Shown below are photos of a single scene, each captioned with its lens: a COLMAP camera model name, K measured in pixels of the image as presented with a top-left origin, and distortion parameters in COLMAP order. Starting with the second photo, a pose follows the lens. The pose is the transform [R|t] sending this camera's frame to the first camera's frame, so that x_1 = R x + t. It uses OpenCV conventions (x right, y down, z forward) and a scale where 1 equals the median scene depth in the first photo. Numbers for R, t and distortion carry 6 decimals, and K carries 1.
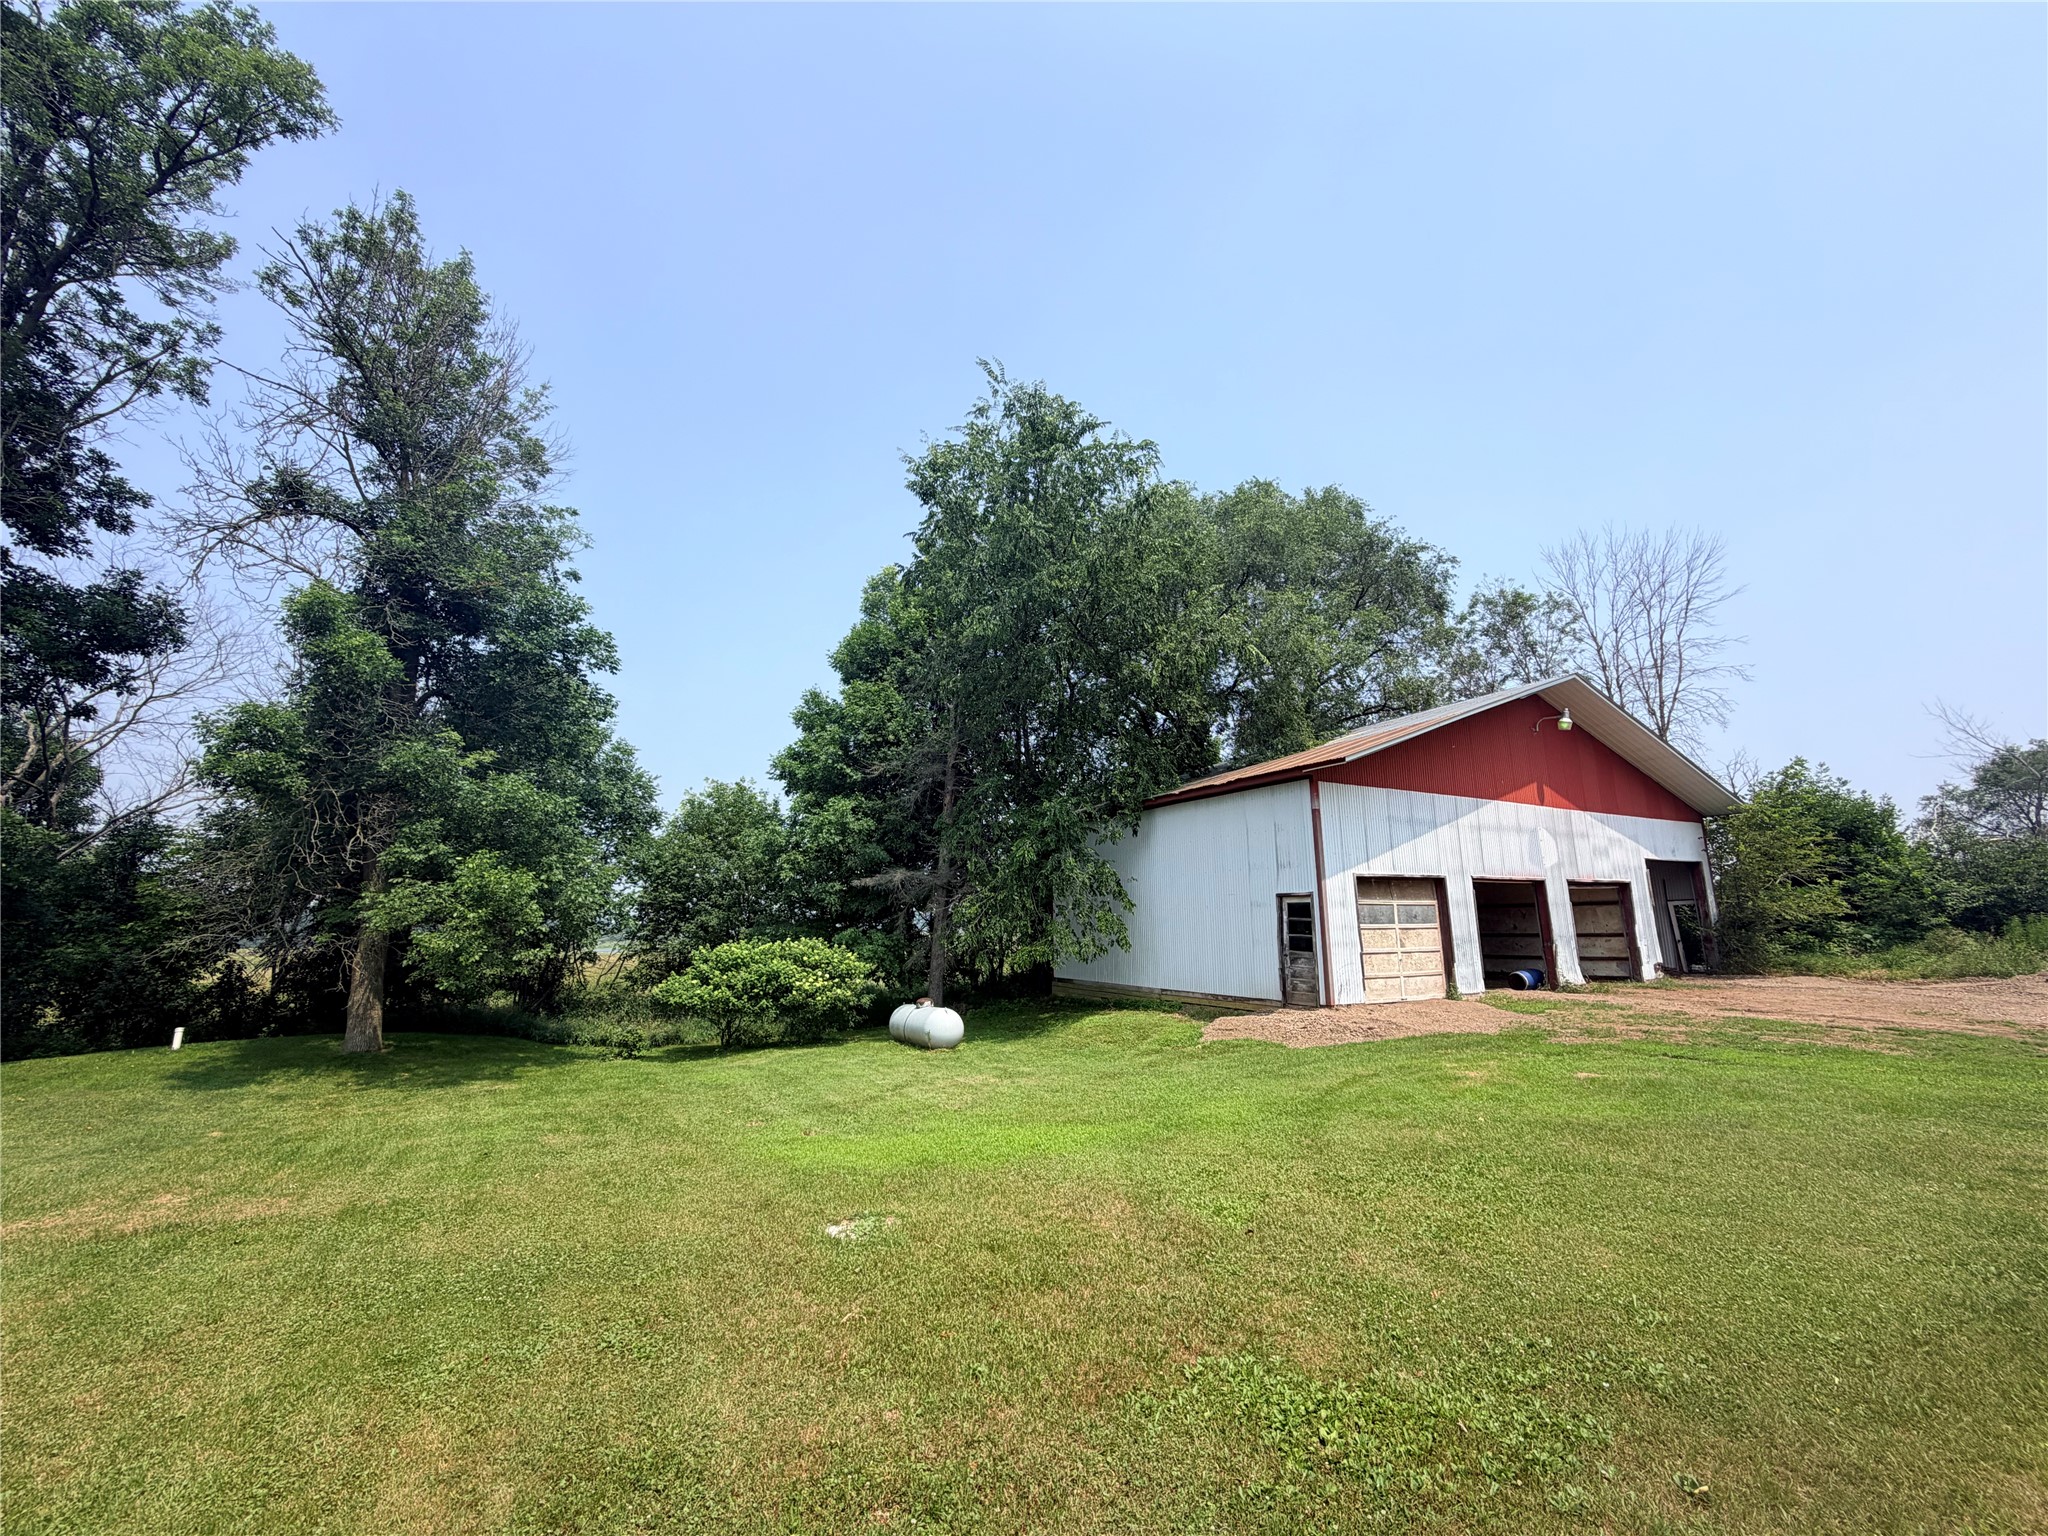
lens RADIAL K [[818.9, 0, 1023.0], [0, 818.9, 768.3], [0, 0, 1]] dist [0.001779, -0.000455]
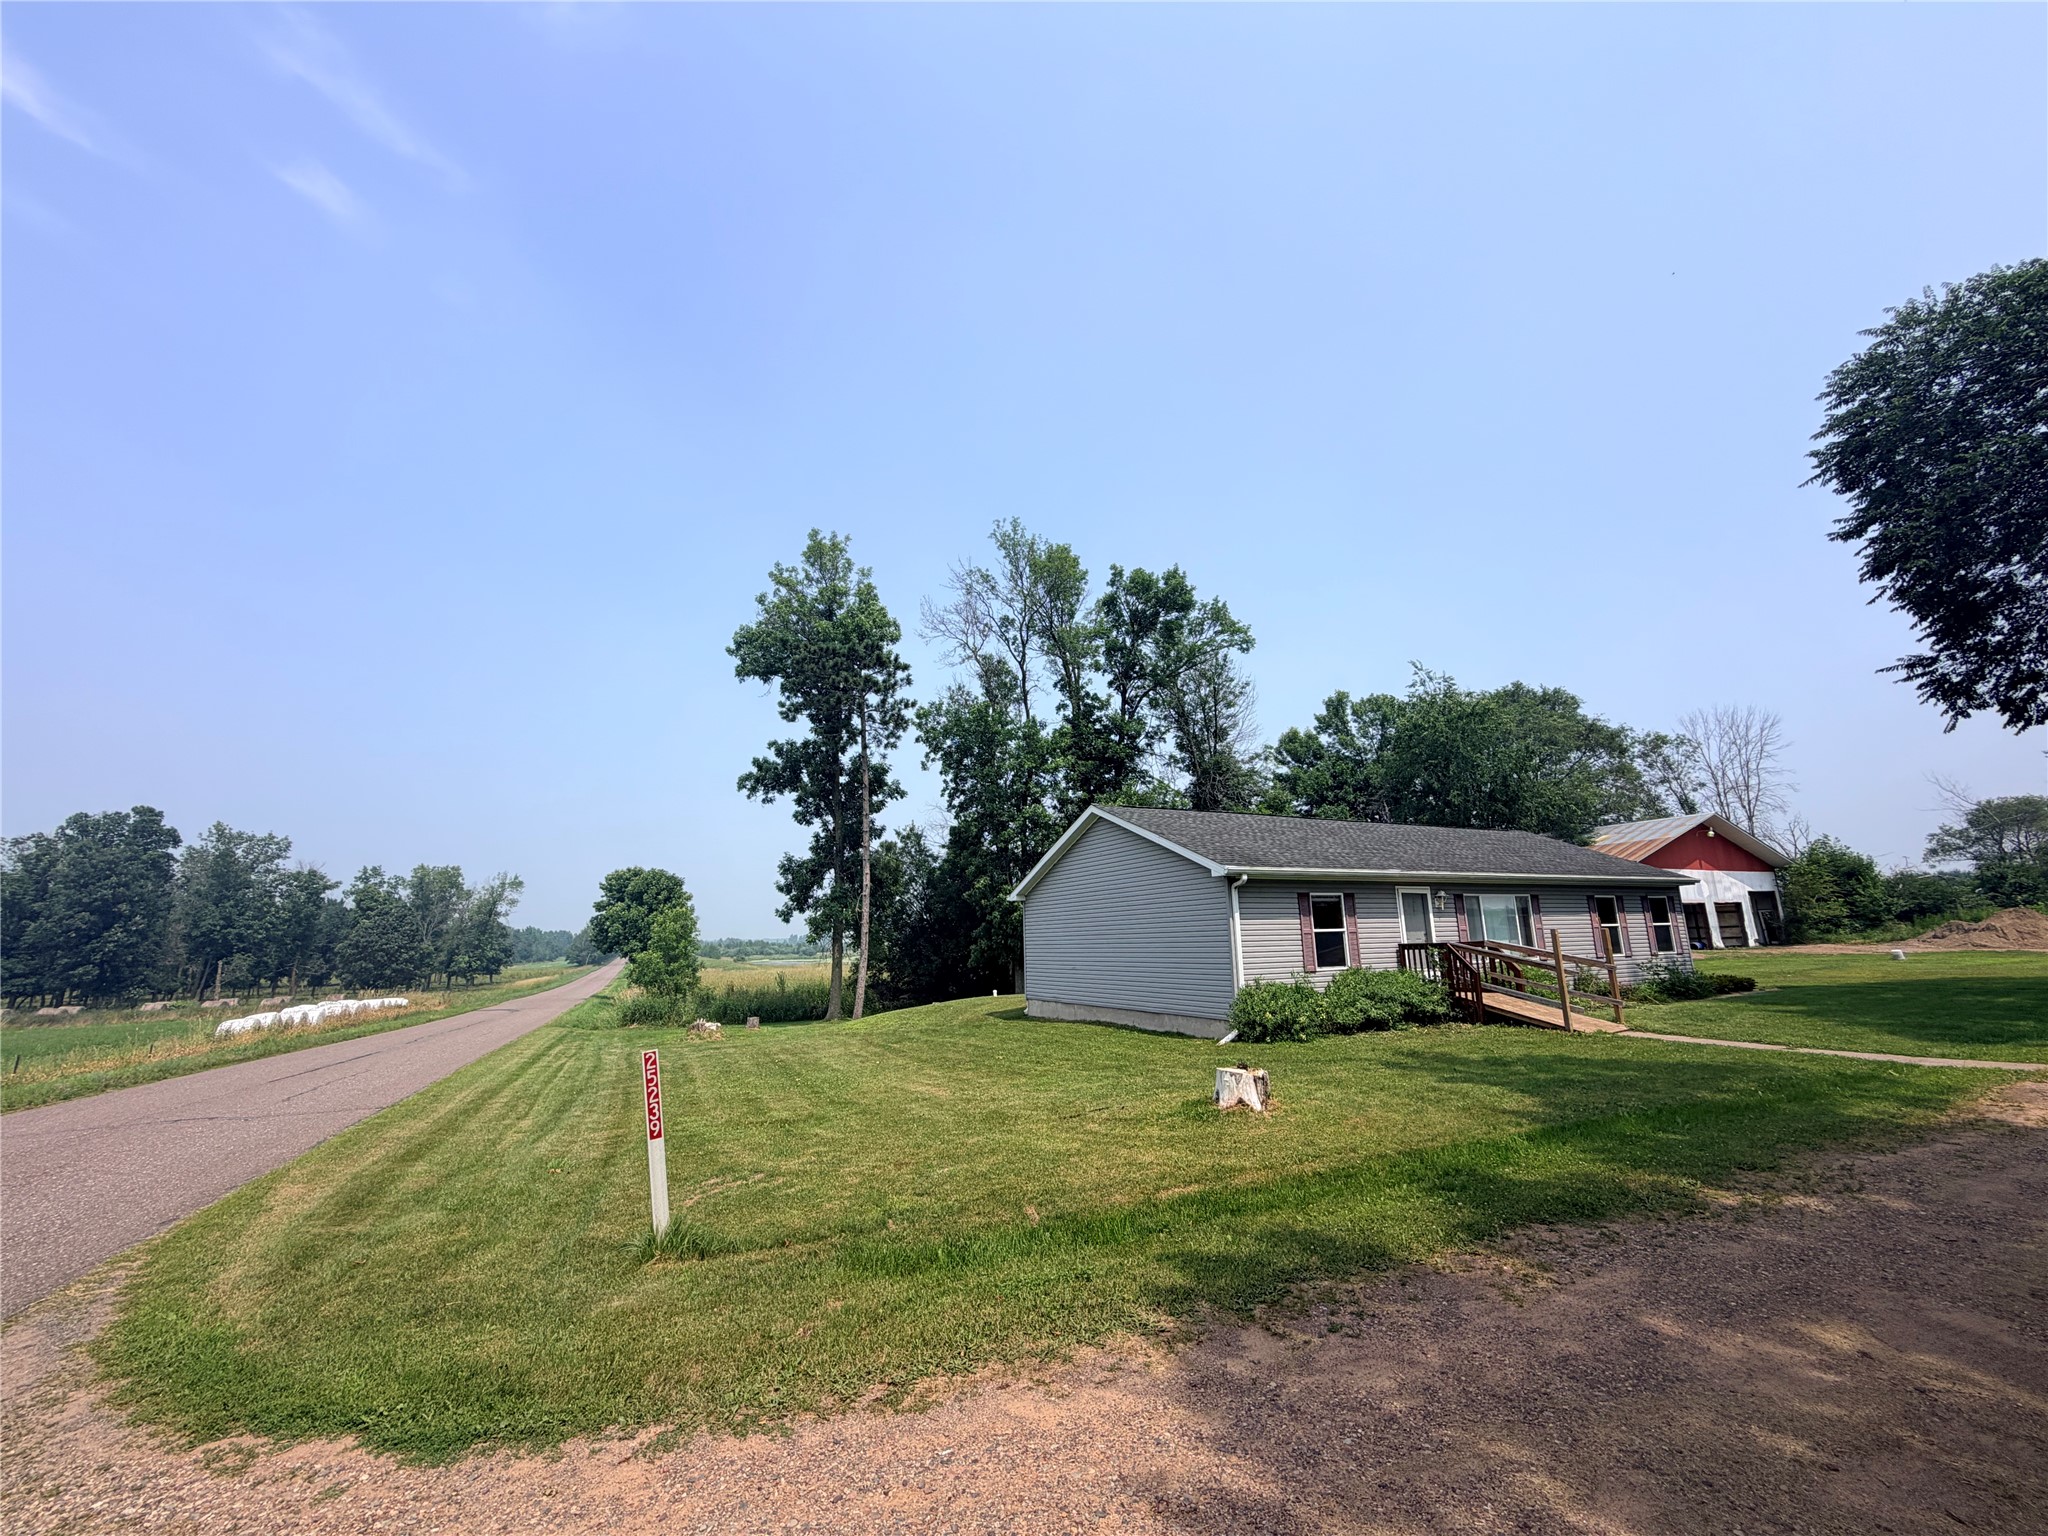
lens RADIAL K [[818.9, 0, 1021.7], [0, 818.9, 767.6], [0, 0, 1]] dist [0.001779, -0.000455]
pose [[0.998459, -0.025395, -0.049335, -1.111005], [0.024662, 0.999577, -0.015414, -0.245090], [0.049706, 0.014174, 0.998663, -1.348094]]
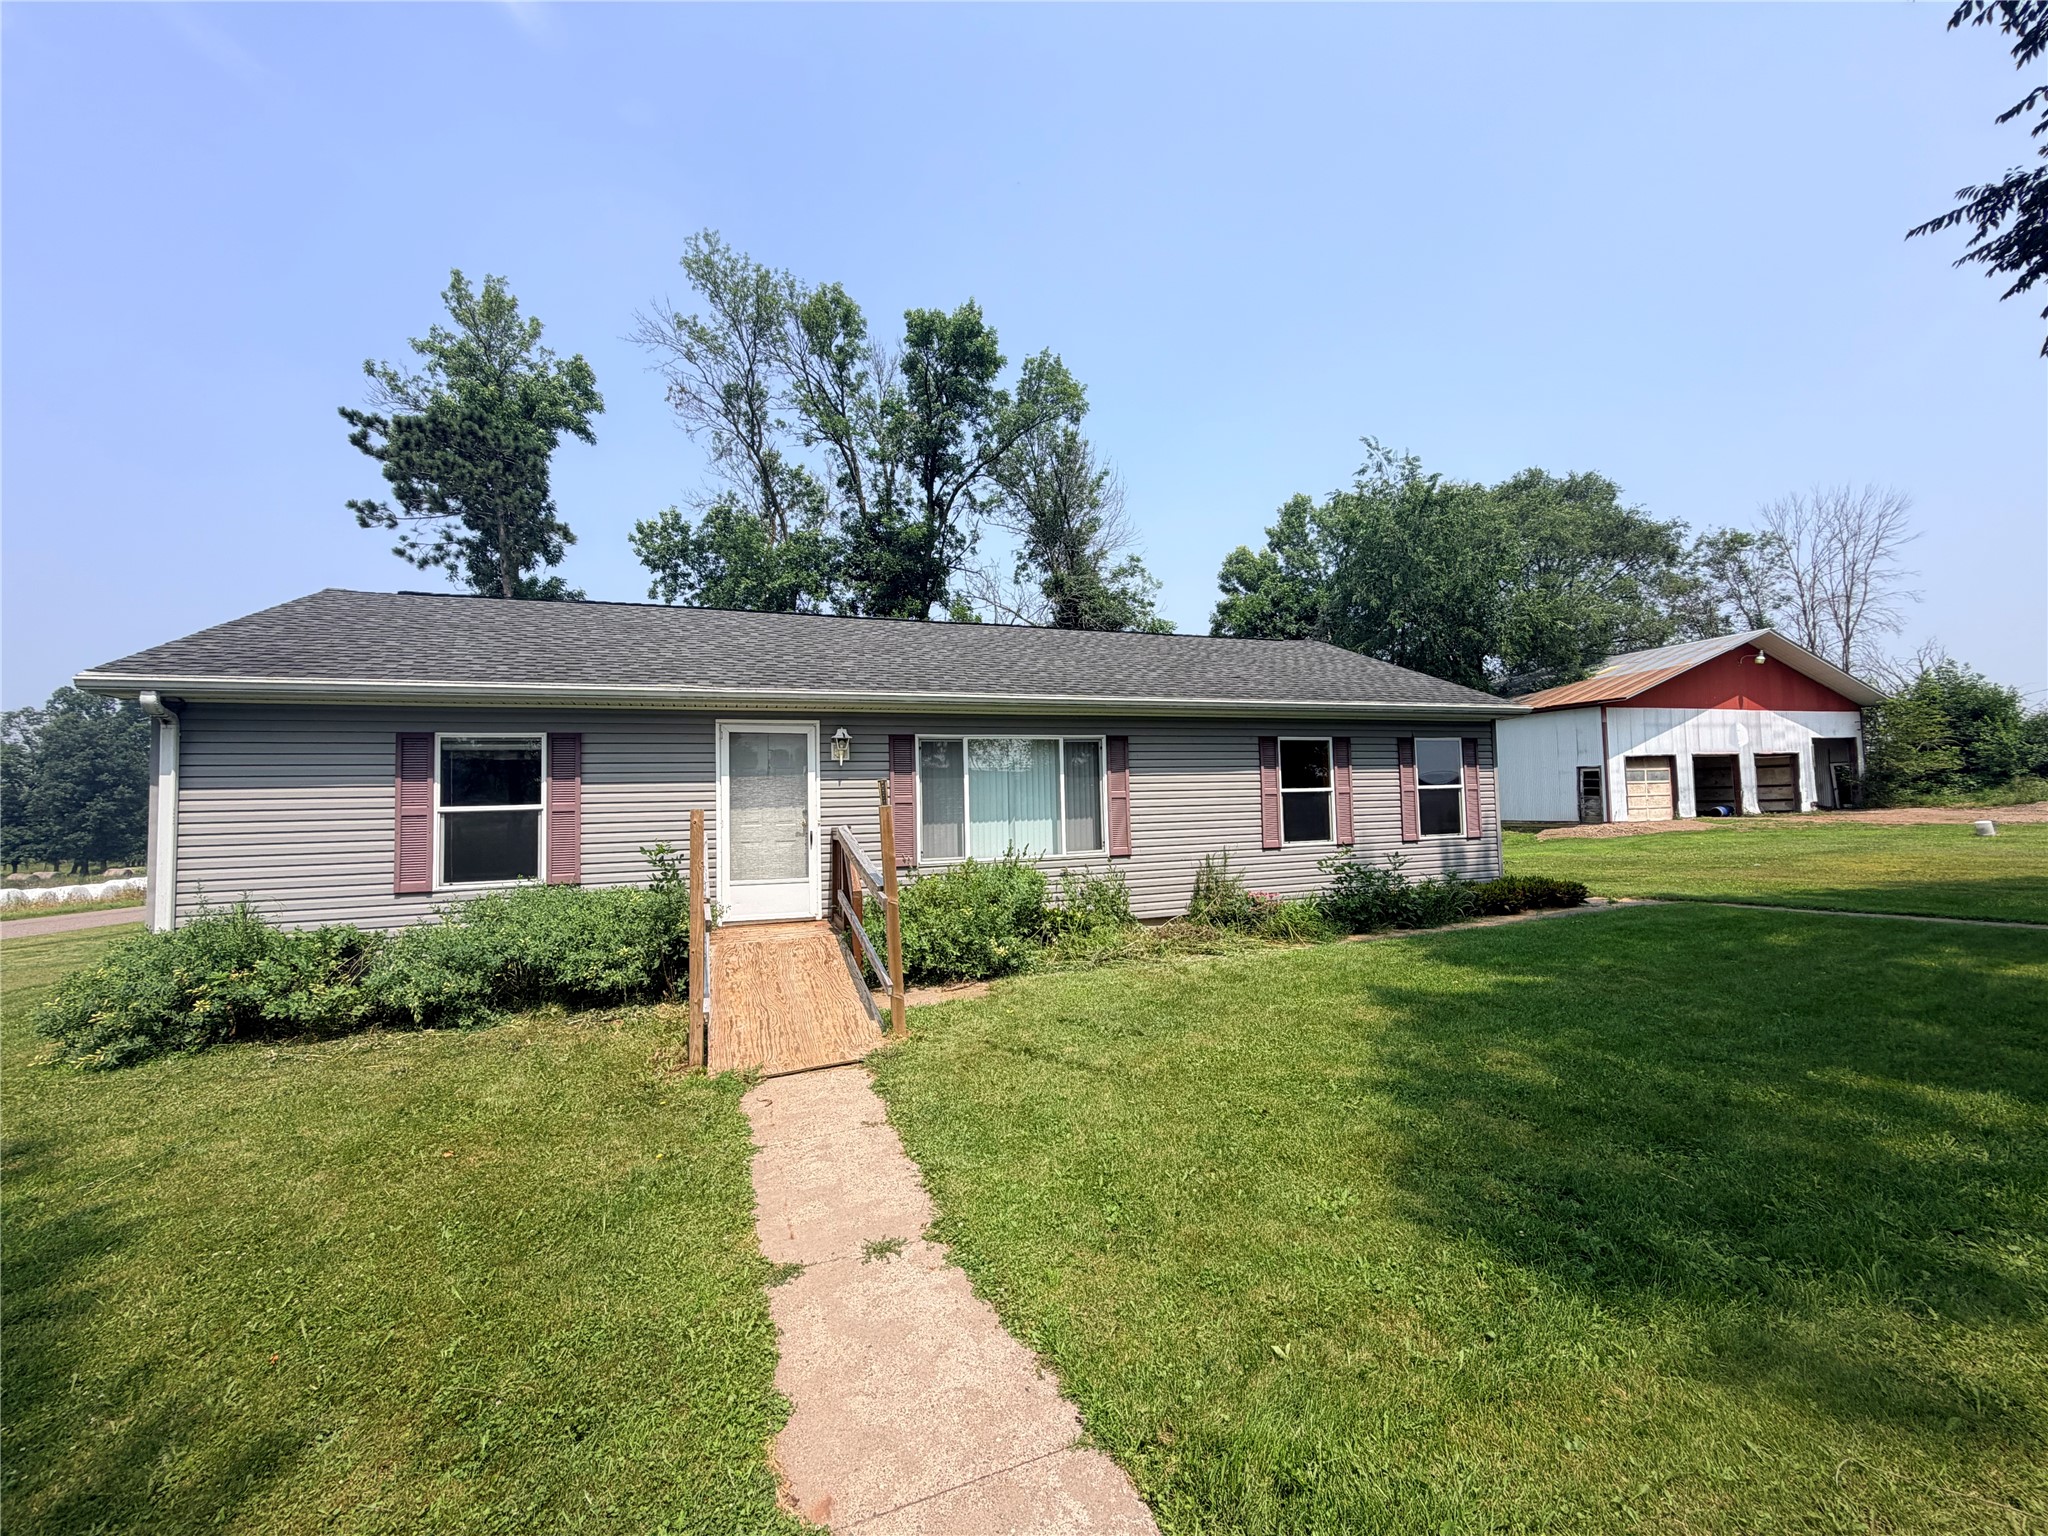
lens RADIAL K [[818.9, 0, 1023.2], [0, 818.9, 768.0], [0, 0, 1]] dist [0.001779, -0.000455]
pose [[0.986128, -0.026754, -0.163814, -0.522981], [0.051069, 0.987955, 0.146072, -0.151476], [0.157933, -0.152411, 0.975617, -0.855141]]
